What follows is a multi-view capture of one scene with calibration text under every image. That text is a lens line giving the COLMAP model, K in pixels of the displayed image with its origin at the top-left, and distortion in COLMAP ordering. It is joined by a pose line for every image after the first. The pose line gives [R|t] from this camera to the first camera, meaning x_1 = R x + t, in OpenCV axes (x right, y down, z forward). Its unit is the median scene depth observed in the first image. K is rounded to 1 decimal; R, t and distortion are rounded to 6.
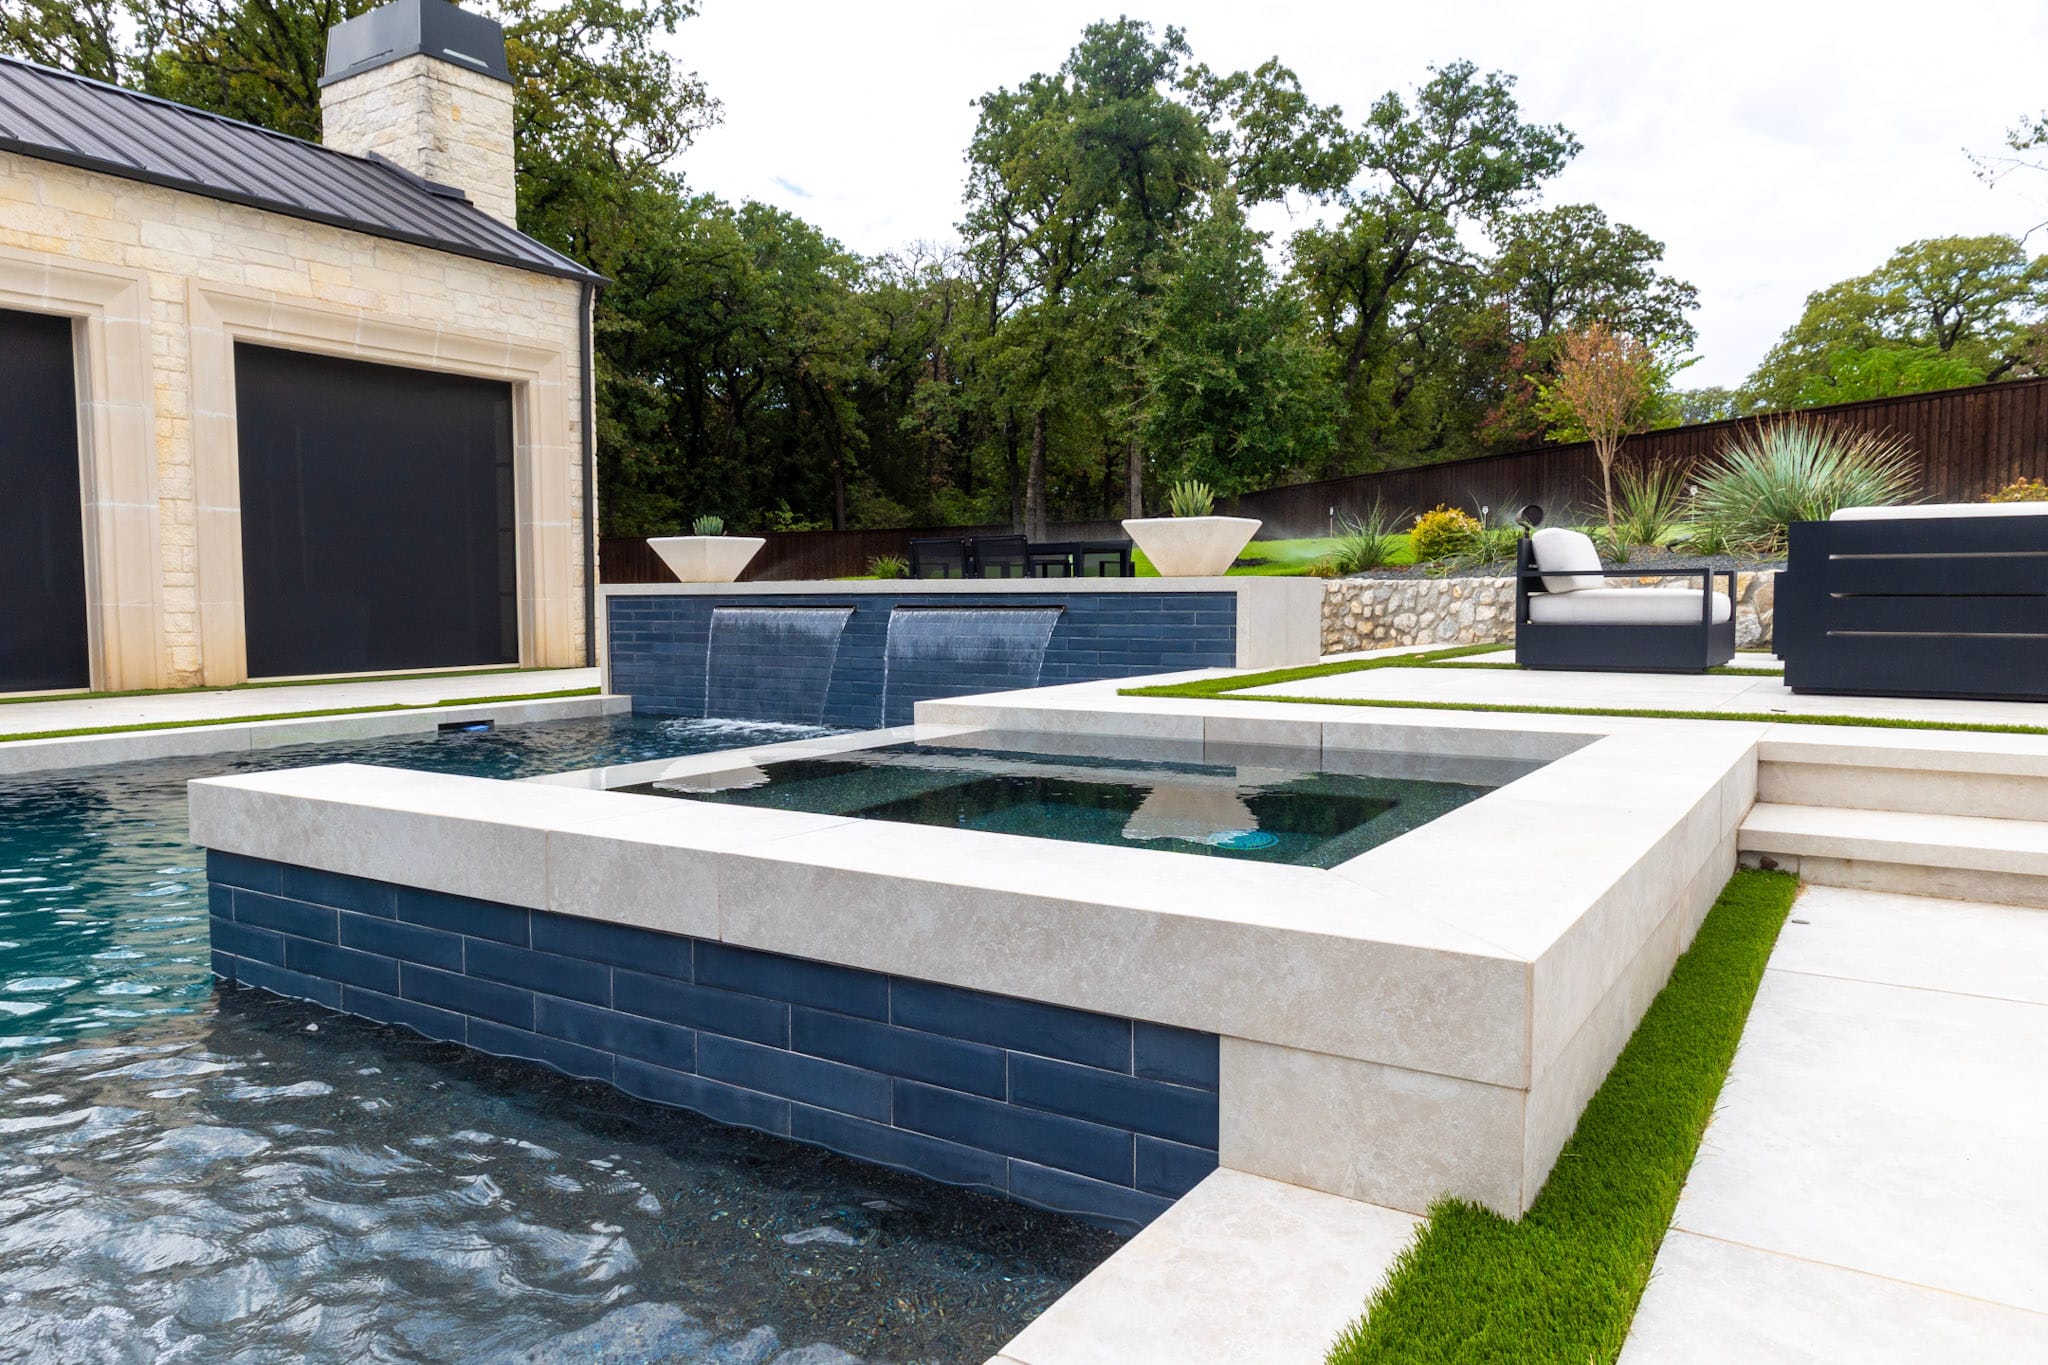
lens RADIAL K [[1384.3, 0, 1023.8], [0, 1384.3, 684.5], [0, 0, 1]] dist [-0.006364, 0.005975]
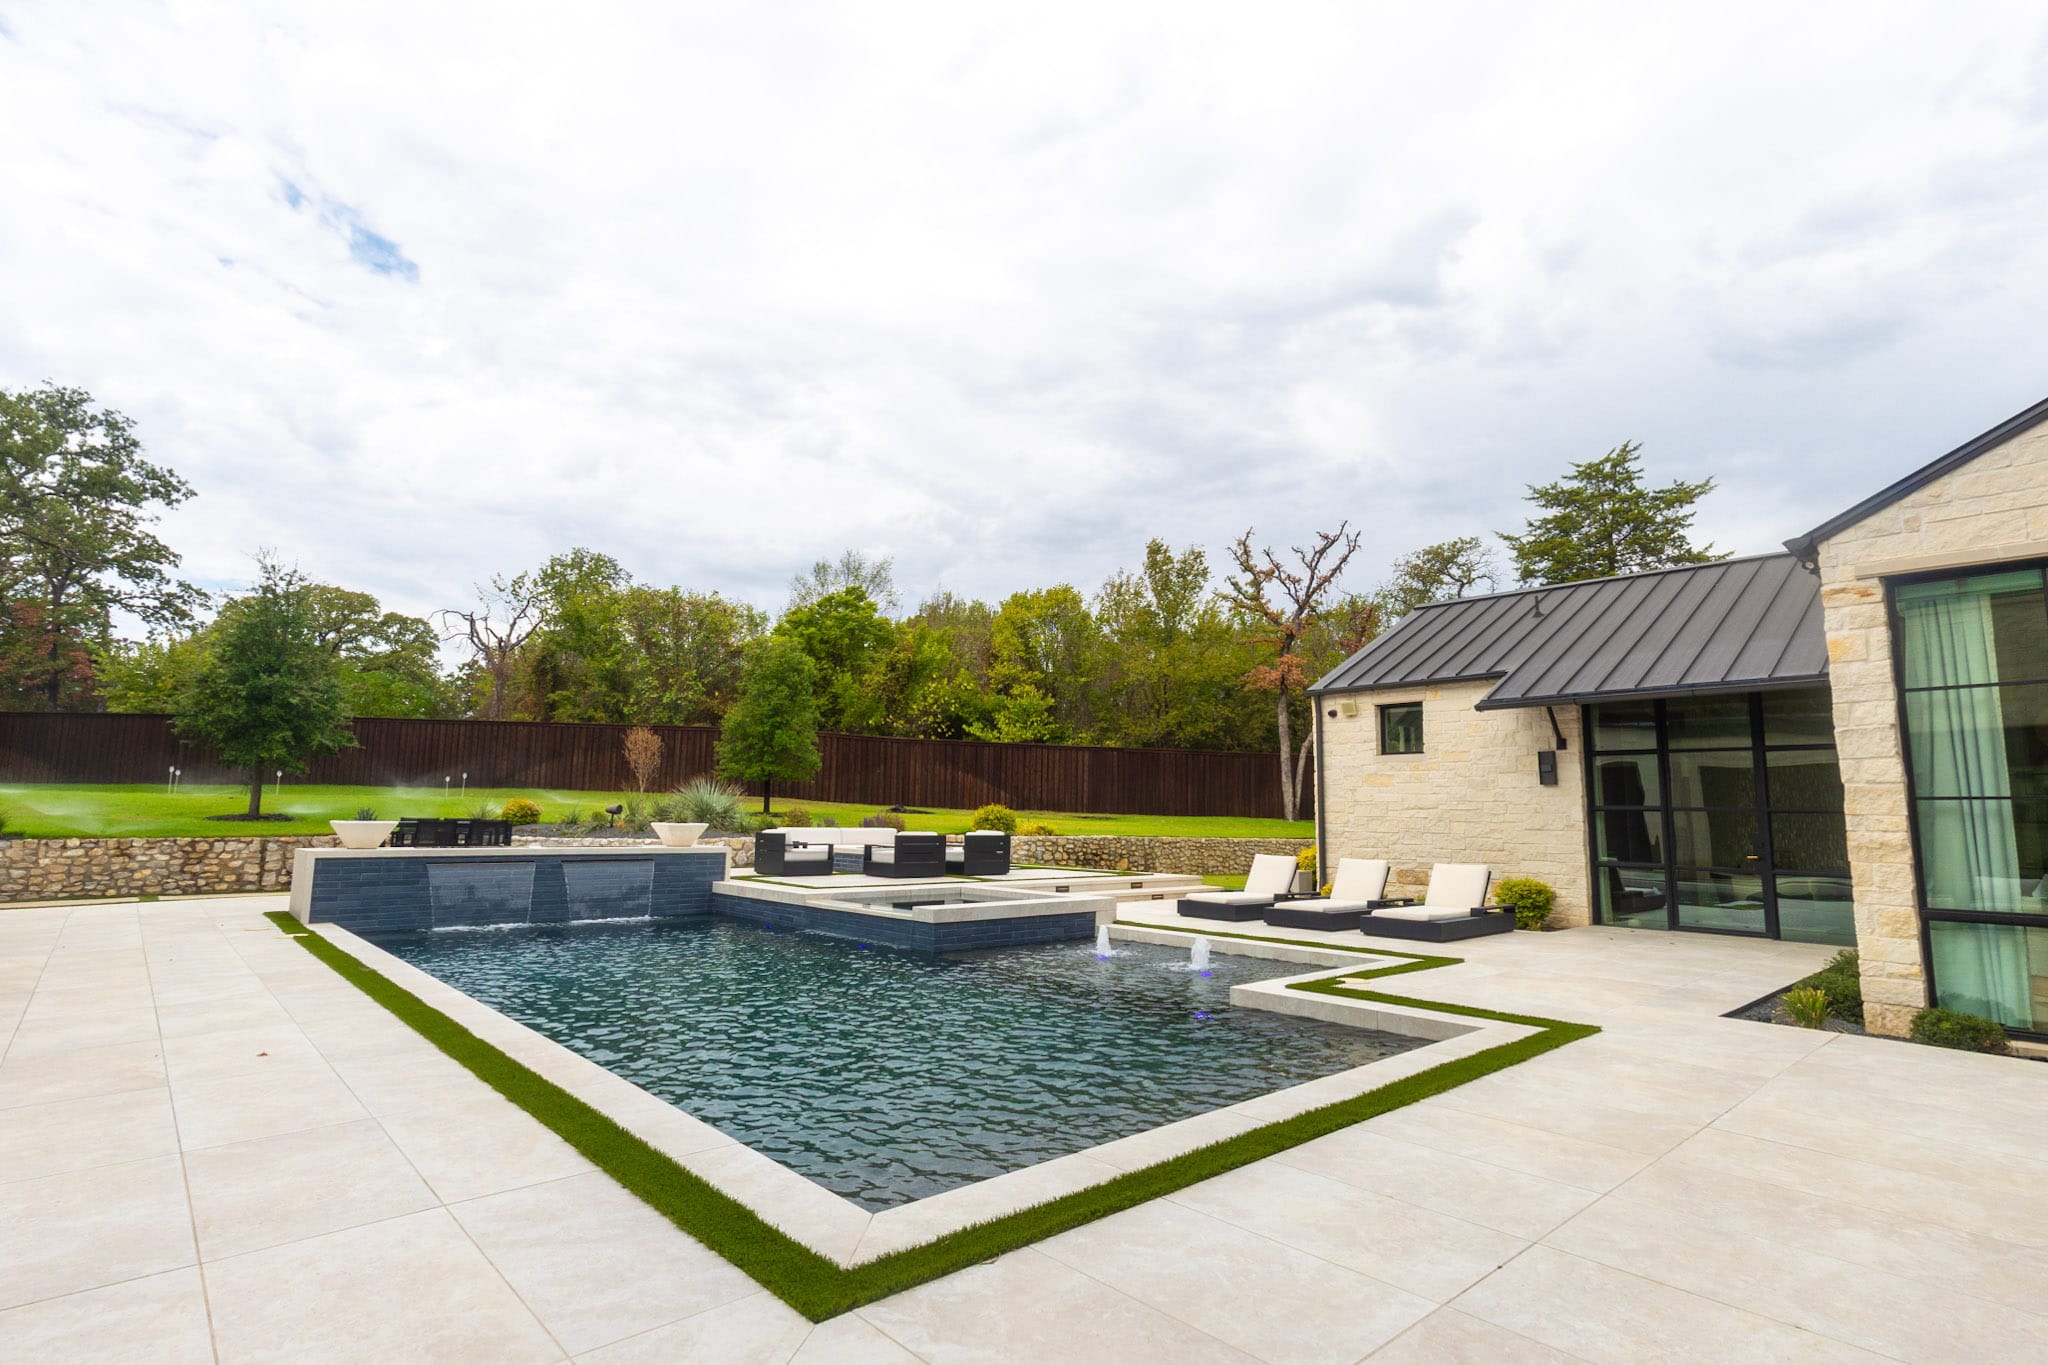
lens RADIAL K [[994.9, 0, 1030.0], [0, 994.9, 680.6], [0, 0, 1]] dist [-0.001267, 0.003897]
pose [[0.252445, 0.141767, 0.957170, -1.022823], [0.048029, 0.986154, -0.158727, -0.038671], [-0.966419, 0.086042, 0.242140, -0.059084]]
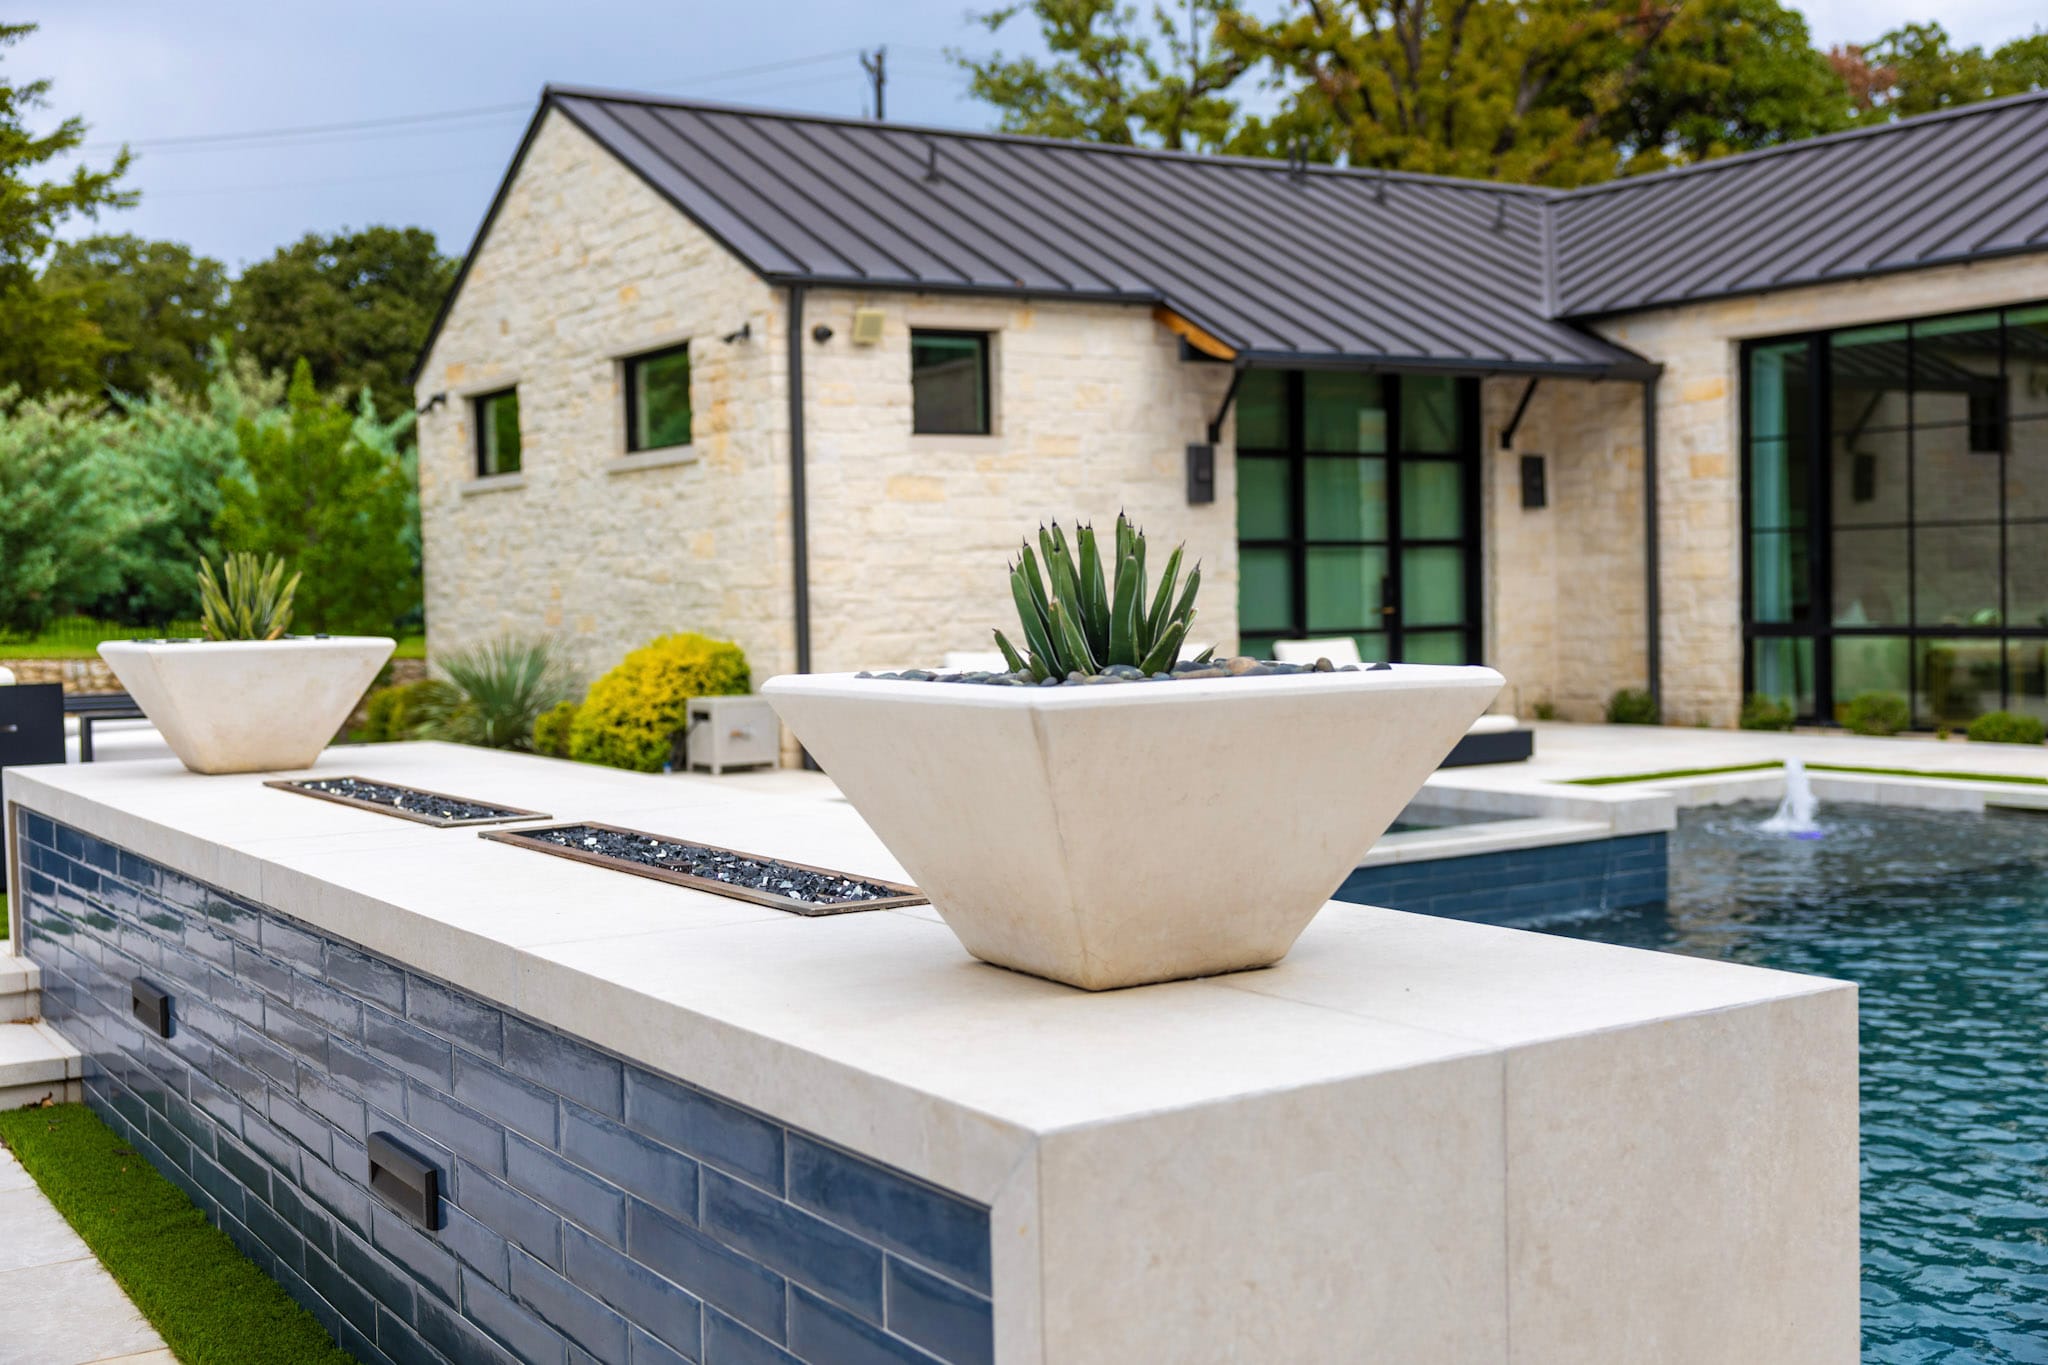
lens RADIAL K [[2251.3, 0, 1017.5], [0, 2251.3, 680.5], [0, 0, 1]] dist [0.003404, 0.000000]
pose [[-0.911905, 0.008842, 0.410305, -0.269623], [0.054872, 0.993418, 0.100545, -0.113079], [-0.406715, 0.114202, -0.906389, 1.057970]]
